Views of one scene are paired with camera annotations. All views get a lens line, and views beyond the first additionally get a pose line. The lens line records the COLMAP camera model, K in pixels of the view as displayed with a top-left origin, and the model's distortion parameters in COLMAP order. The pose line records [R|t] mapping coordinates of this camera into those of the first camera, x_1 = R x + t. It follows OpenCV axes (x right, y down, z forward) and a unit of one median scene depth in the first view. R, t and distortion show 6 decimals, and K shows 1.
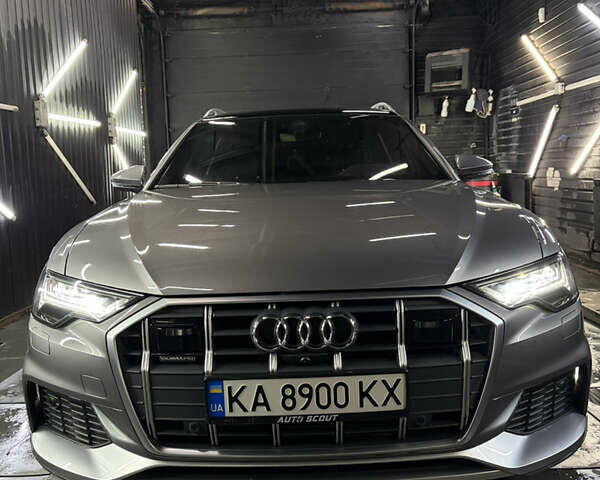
lens RADIAL K [[574.7, 0, 300.0], [0, 574.7, 240.0], [0, 0, 1]] dist [0.078882, -0.198985]
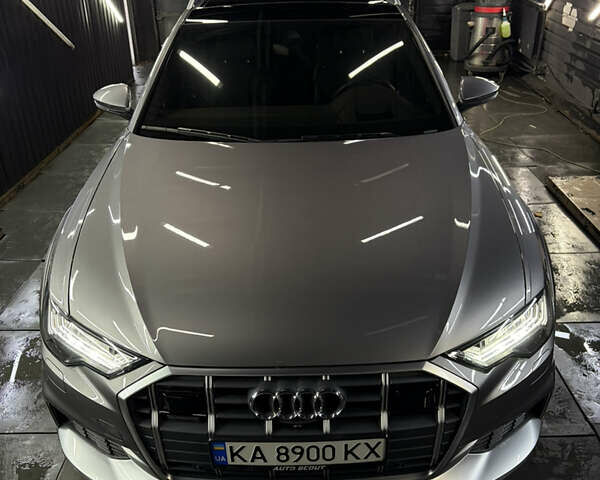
lens RADIAL K [[582.1, 0, 298.9], [0, 582.1, 230.6], [0, 0, 1]] dist [-0.000352, 0.014738]
pose [[0.999877, 0.009000, 0.012862, -0.006338], [-0.013028, 0.932828, 0.360086, -0.547450], [-0.008757, -0.360209, 0.932831, 0.079508]]
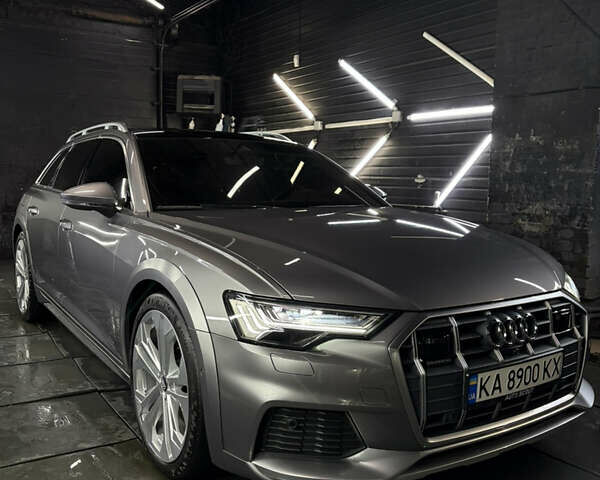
lens RADIAL K [[582.1, 0, 298.9], [0, 582.1, 230.6], [0, 0, 1]] dist [-0.000352, 0.014738]
pose [[0.835110, 0.000008, 0.550082, -1.145056], [0.020770, 0.999286, -0.031547, -0.038464], [-0.549690, 0.037771, 0.834514, 0.133081]]
